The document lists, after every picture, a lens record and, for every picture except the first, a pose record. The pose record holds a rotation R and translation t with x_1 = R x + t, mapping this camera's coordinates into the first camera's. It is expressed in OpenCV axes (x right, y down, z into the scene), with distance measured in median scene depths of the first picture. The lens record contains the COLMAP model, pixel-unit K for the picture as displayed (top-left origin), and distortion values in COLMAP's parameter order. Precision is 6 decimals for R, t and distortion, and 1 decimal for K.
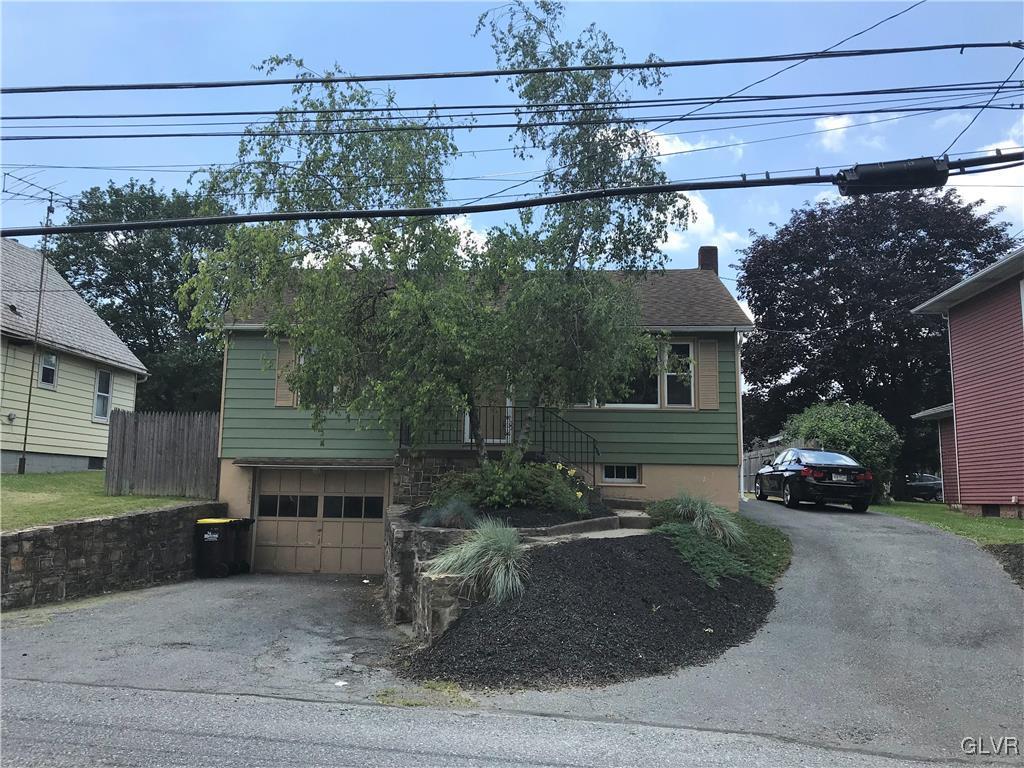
lens RADIAL K [[838.0, 0, 505.2], [0, 838.0, 384.2], [0, 0, 1]] dist [0.014169, 0.006179]
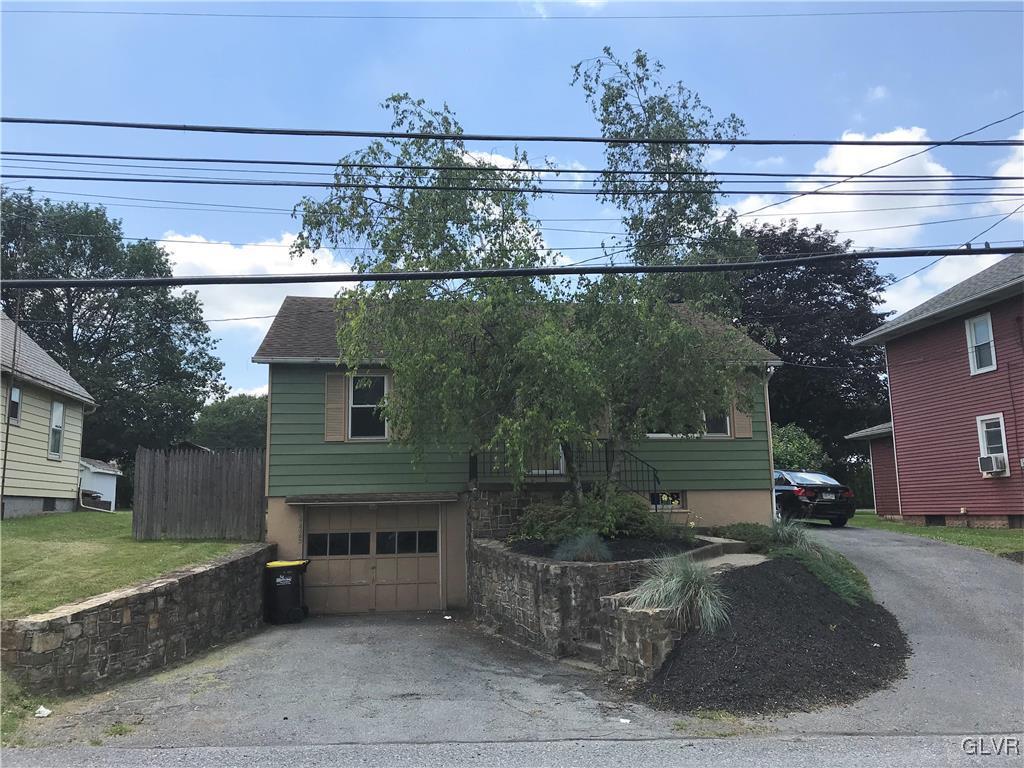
lens RADIAL K [[838.0, 0, 505.2], [0, 838.0, 384.2], [0, 0, 1]] dist [0.014169, 0.006179]
pose [[0.979061, -0.004279, 0.203520, -0.269850], [0.008582, 0.999758, -0.020264, -0.019086], [-0.203384, 0.021586, 0.978861, 0.003801]]
